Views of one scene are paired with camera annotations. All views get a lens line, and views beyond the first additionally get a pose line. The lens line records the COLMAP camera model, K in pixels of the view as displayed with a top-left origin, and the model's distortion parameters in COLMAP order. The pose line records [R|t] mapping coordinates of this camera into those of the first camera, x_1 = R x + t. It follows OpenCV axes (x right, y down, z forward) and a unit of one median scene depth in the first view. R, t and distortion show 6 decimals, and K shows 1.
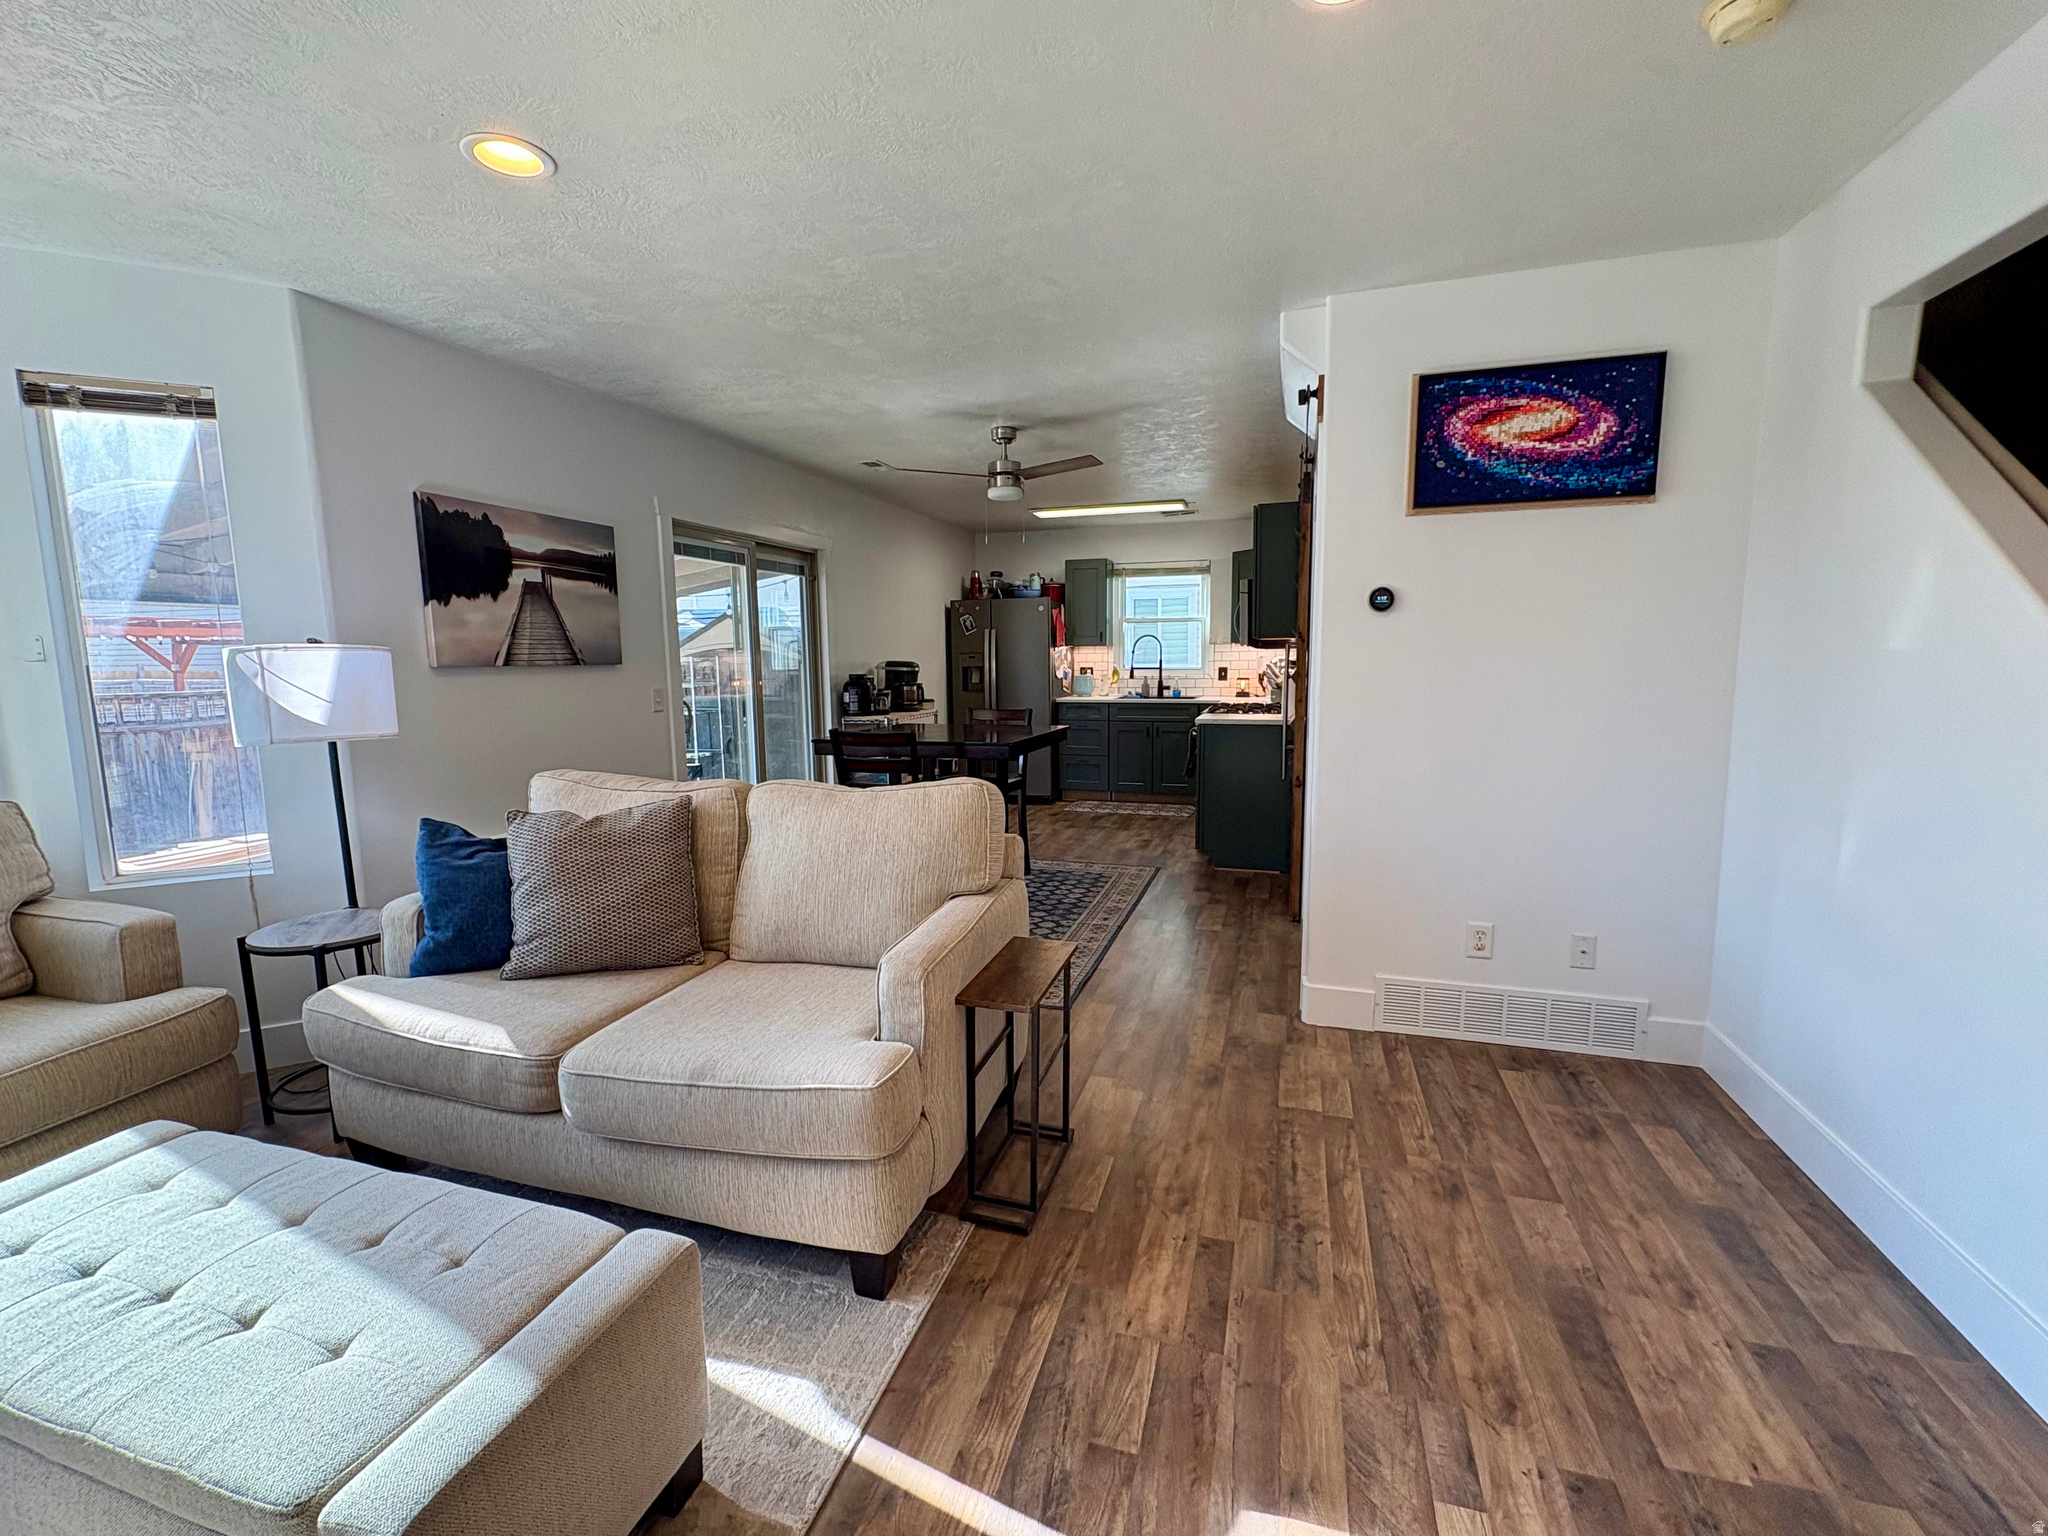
lens RADIAL K [[874.8, 0, 1022.0], [0, 874.8, 763.5], [0, 0, 1]] dist [0.001848, 0.000119]
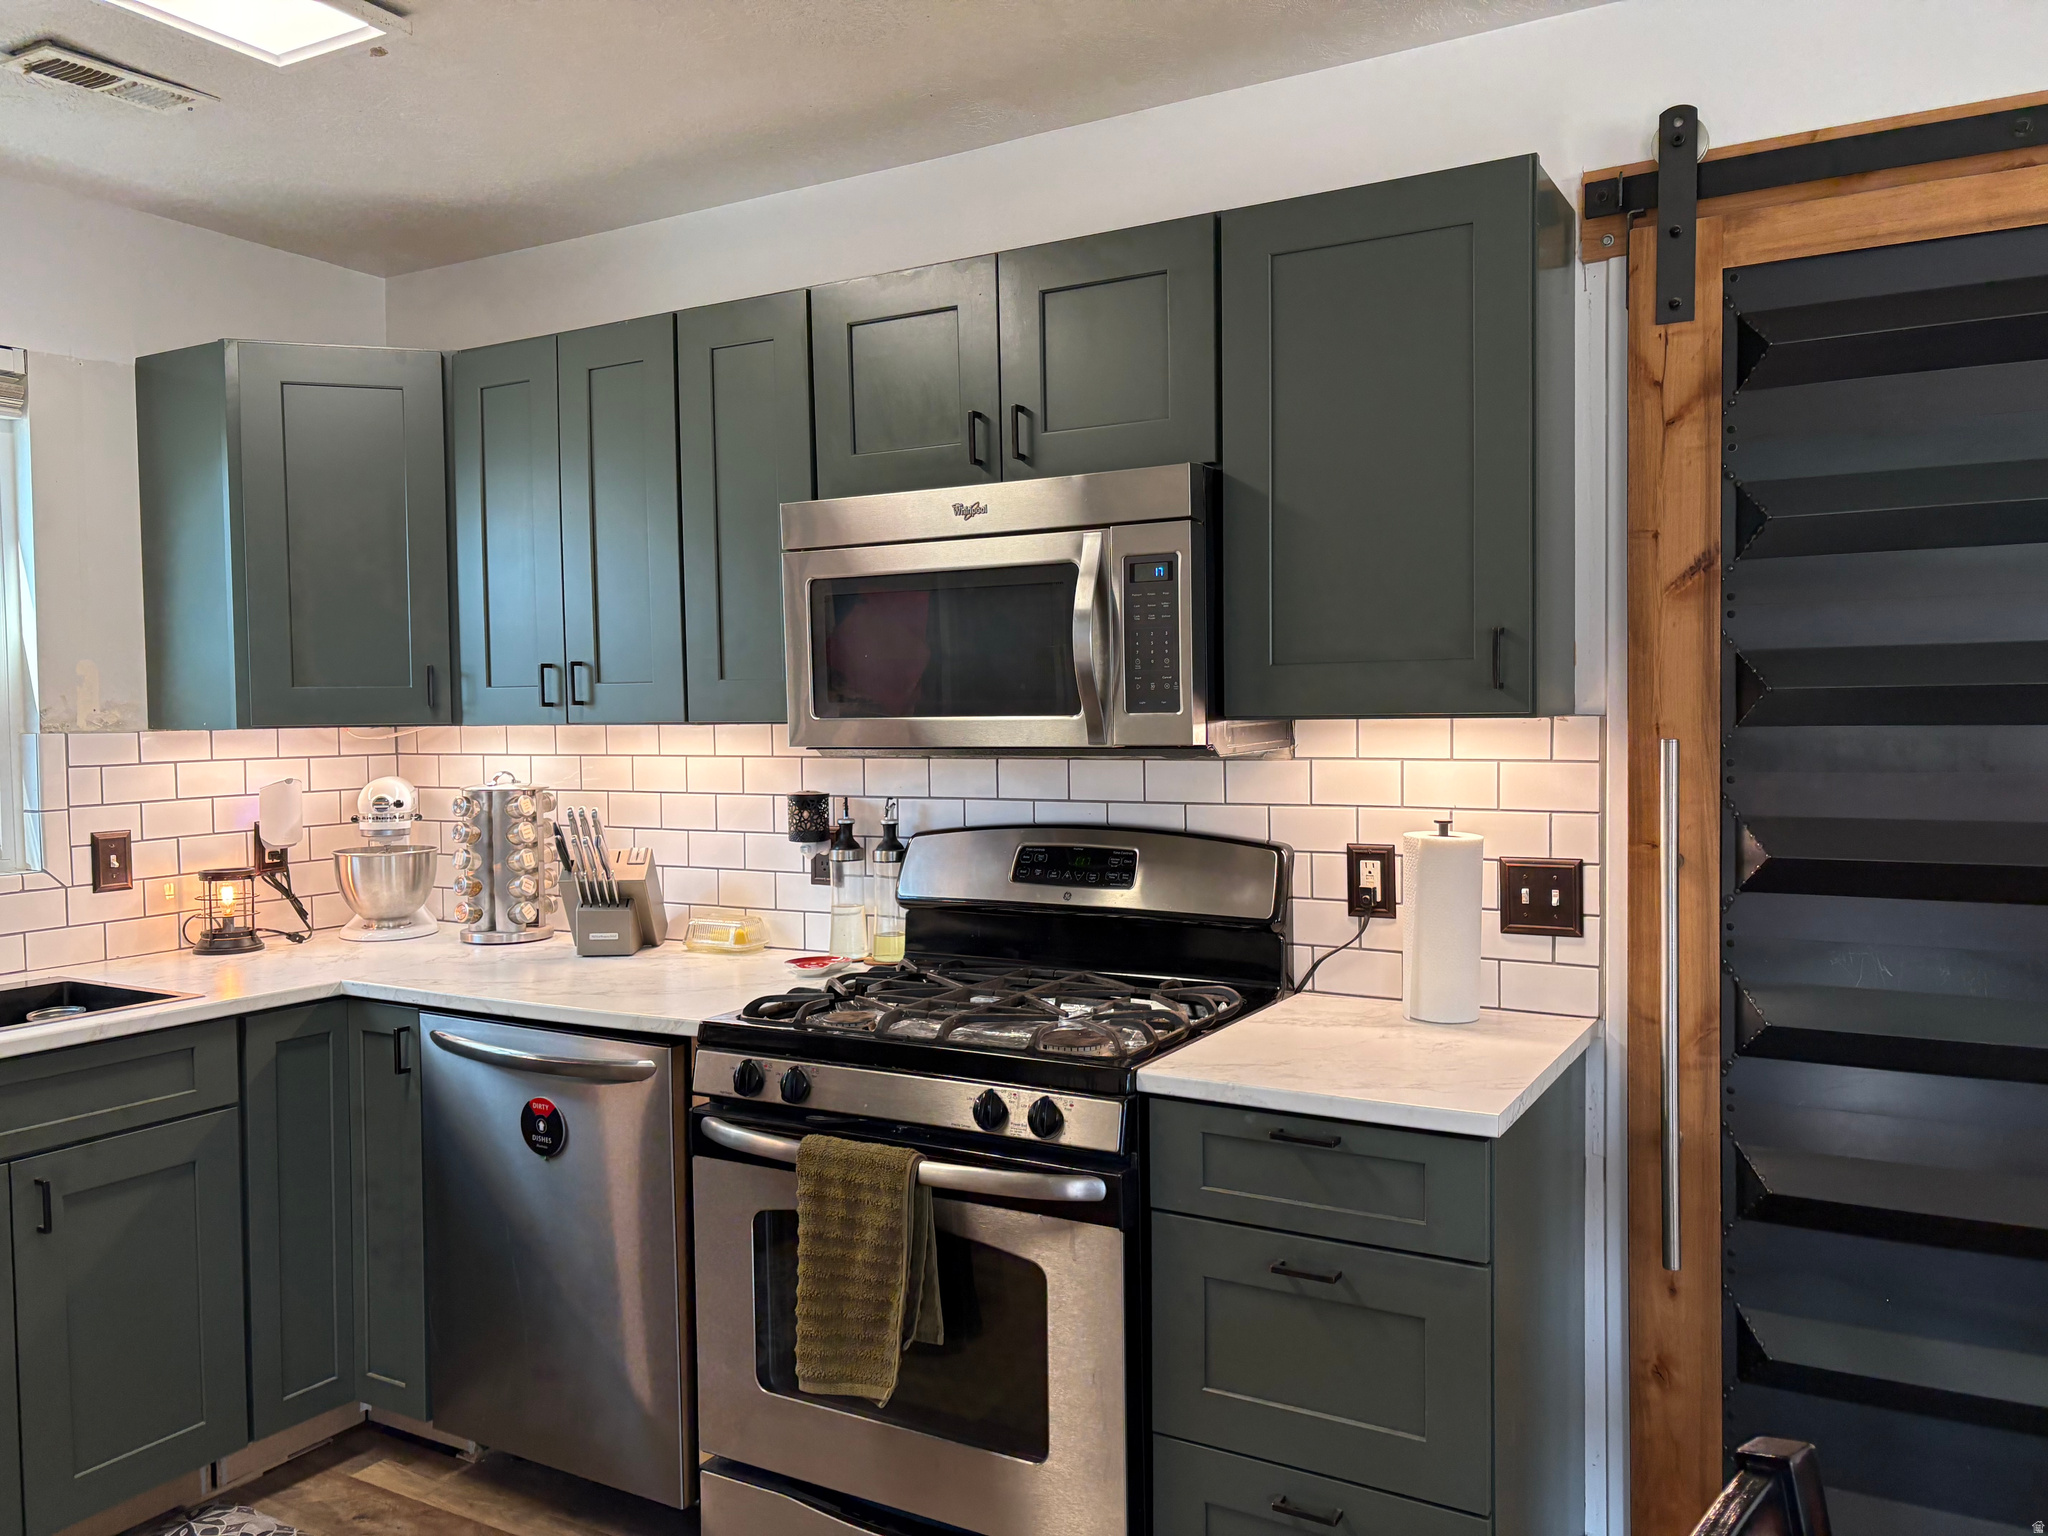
lens RADIAL K [[1544.4, 0, 1038.2], [0, 1544.4, 765.5], [0, 0, 1]] dist [0.039828, -0.050176]
pose [[0.218075, -0.028310, 0.975521, -0.272643], [0.129664, 0.991558, -0.000210, -0.236667], [-0.967280, 0.126536, 0.219905, 1.668509]]
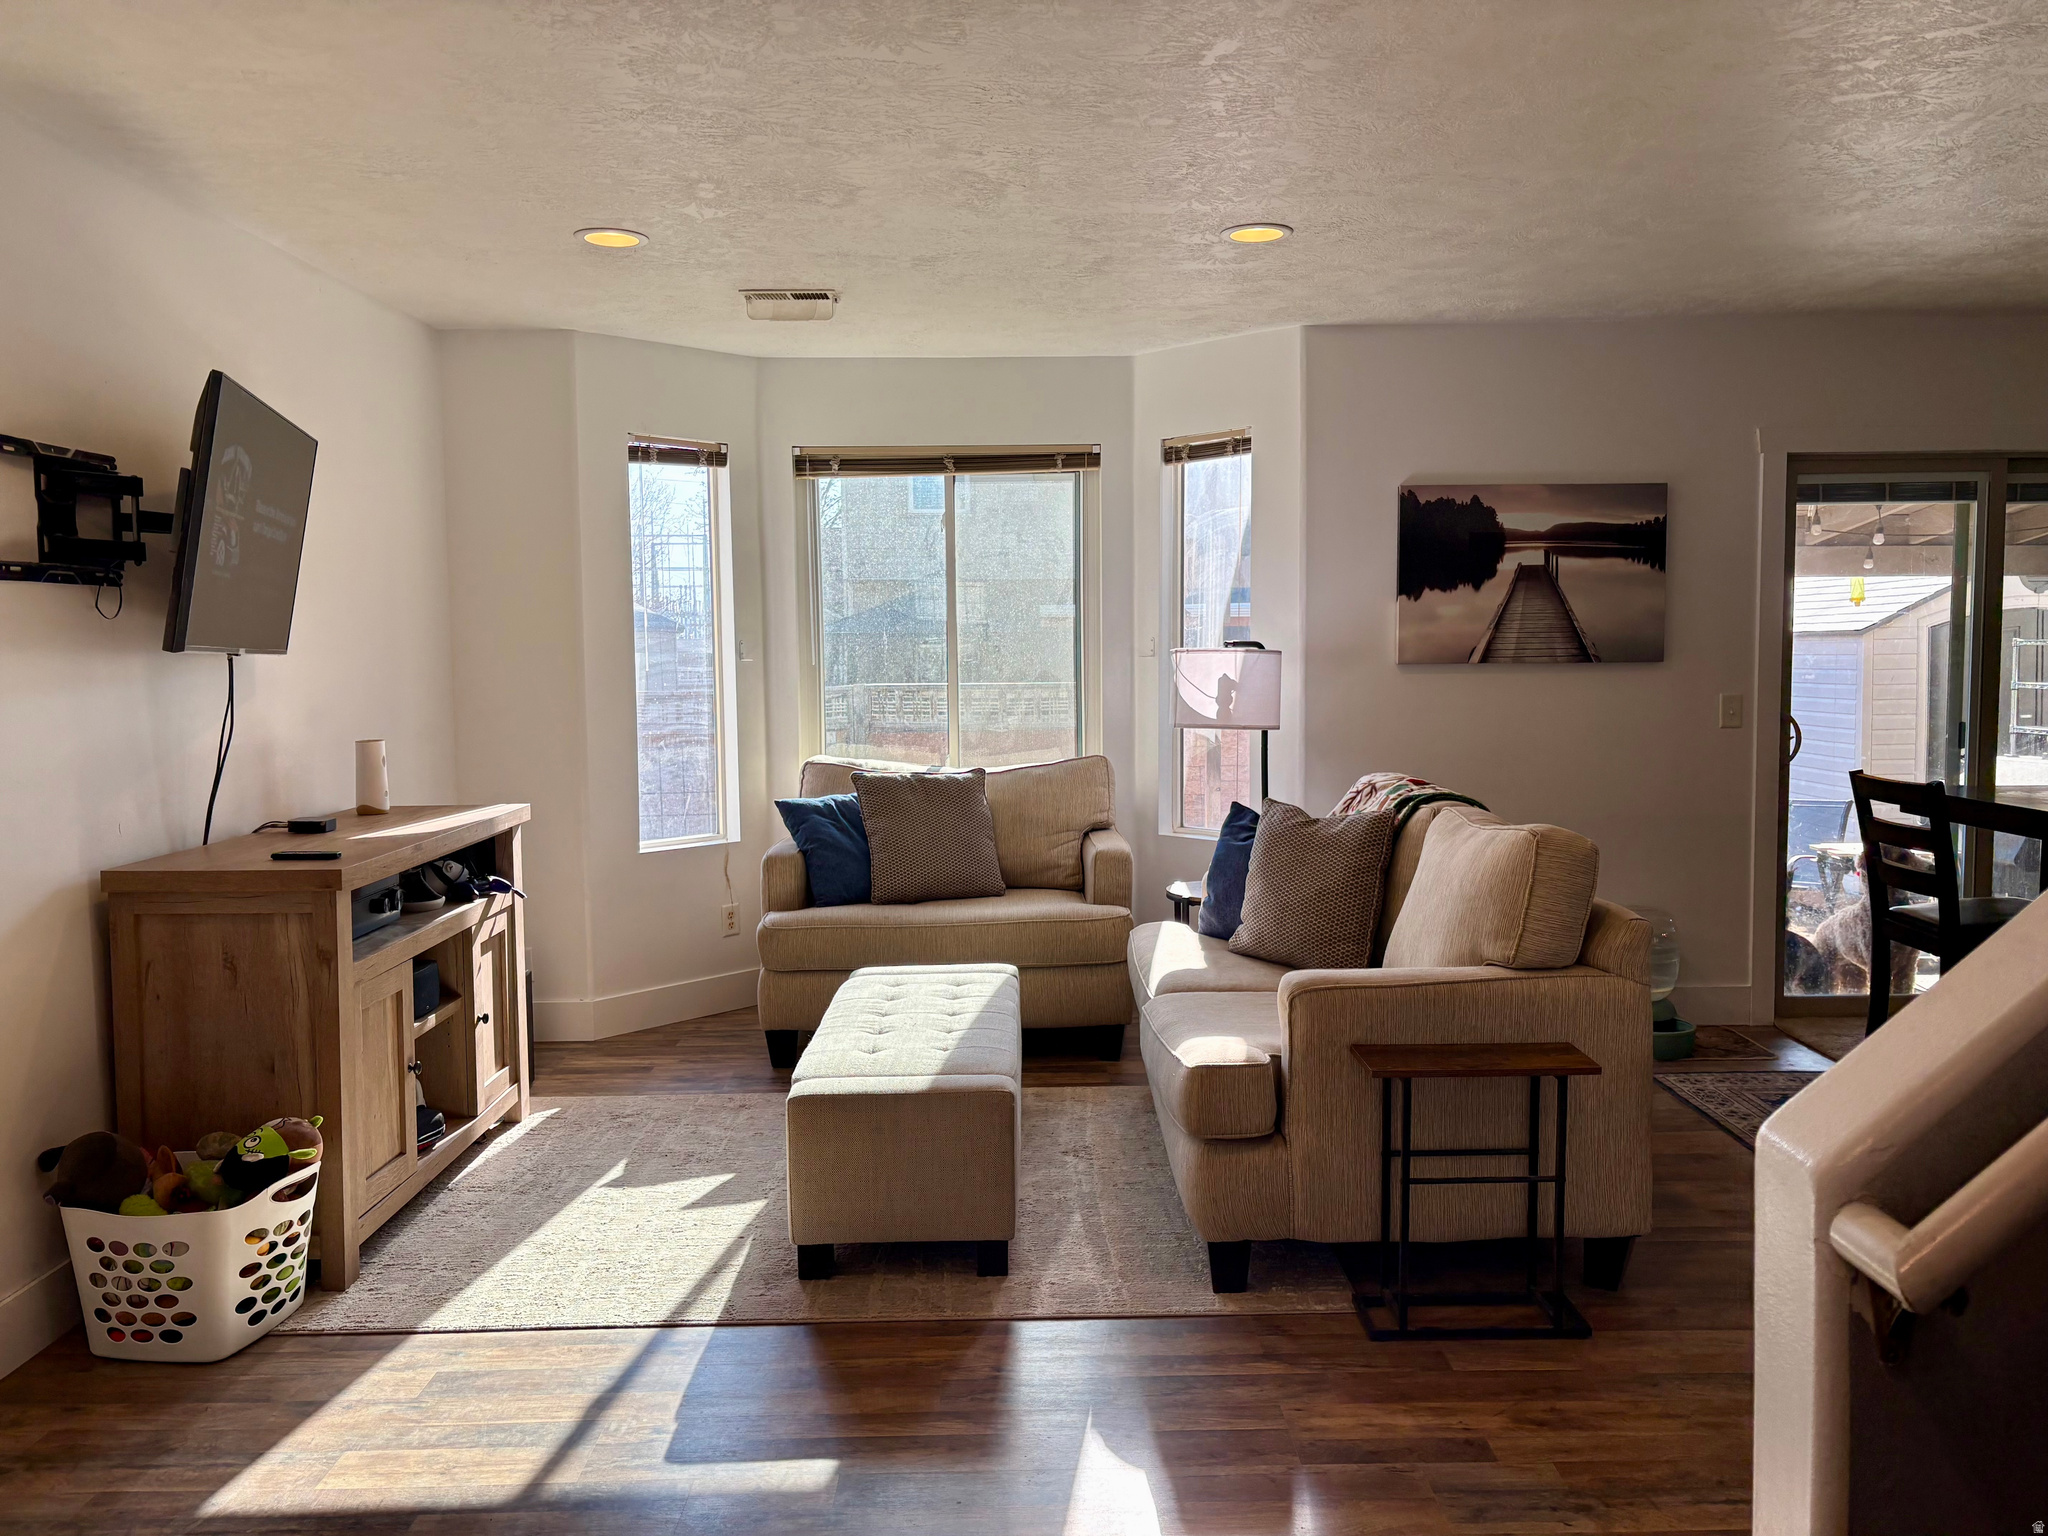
lens RADIAL K [[1544.4, 0, 1058.0], [0, 1544.4, 750.8], [0, 0, 1]] dist [0.039828, -0.050176]
pose [[0.316467, 0.076233, -0.945535, 0.817418], [-0.110794, 0.992914, 0.042971, -0.044492], [0.942111, 0.091161, 0.322671, 0.096588]]
